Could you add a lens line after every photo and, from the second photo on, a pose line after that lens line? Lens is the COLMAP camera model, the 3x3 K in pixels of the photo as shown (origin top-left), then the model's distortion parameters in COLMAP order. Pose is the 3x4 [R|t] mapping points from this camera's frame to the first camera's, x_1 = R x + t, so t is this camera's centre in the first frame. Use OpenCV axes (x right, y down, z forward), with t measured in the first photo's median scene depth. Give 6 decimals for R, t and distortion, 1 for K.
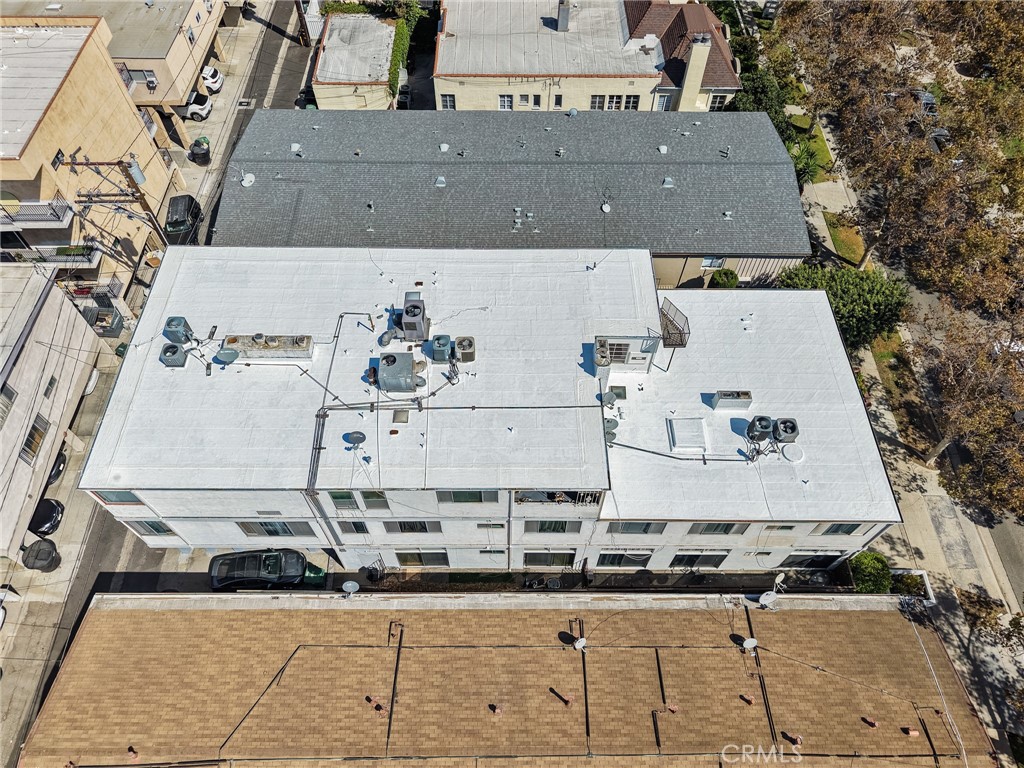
lens RADIAL K [[710.2, 0, 512.0], [0, 710.2, 384.0], [0, 0, 1]] dist [-0.034796, 0.000142]
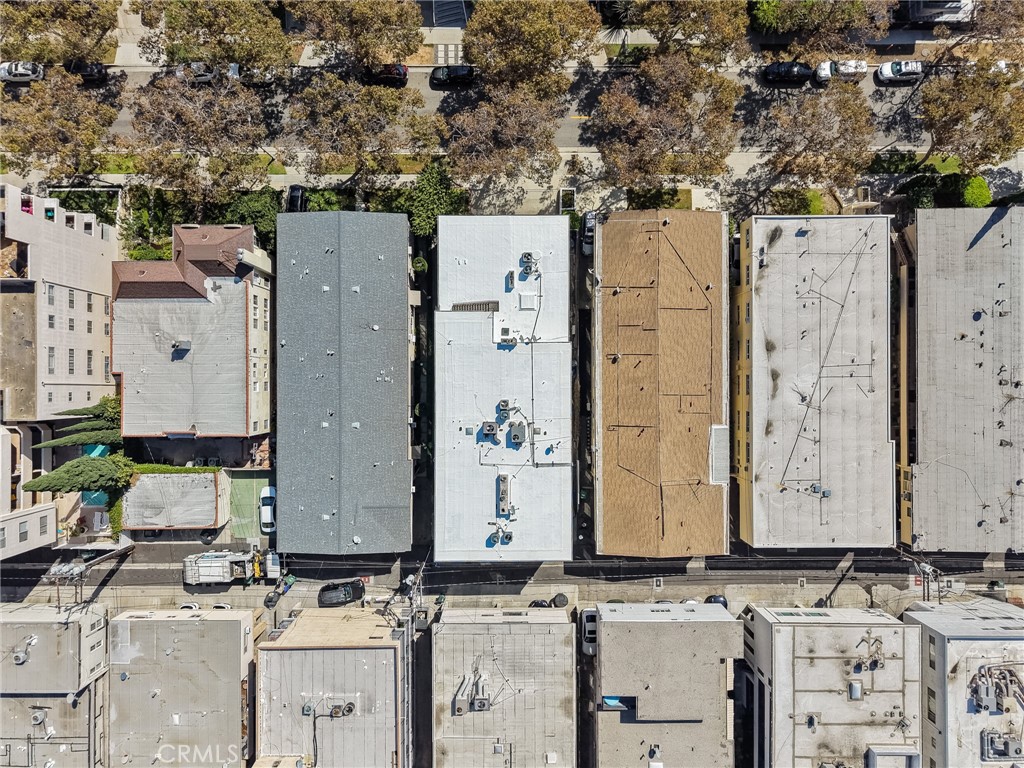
lens RADIAL K [[710.2, 0, 512.0], [0, 710.2, 384.0], [0, 0, 1]] dist [-0.034796, 0.000142]
pose [[-0.002656, -0.999857, -0.016704, 0.031857], [0.803764, -0.012072, 0.594825, -1.305734], [-0.594942, -0.011846, 0.803681, -0.751995]]
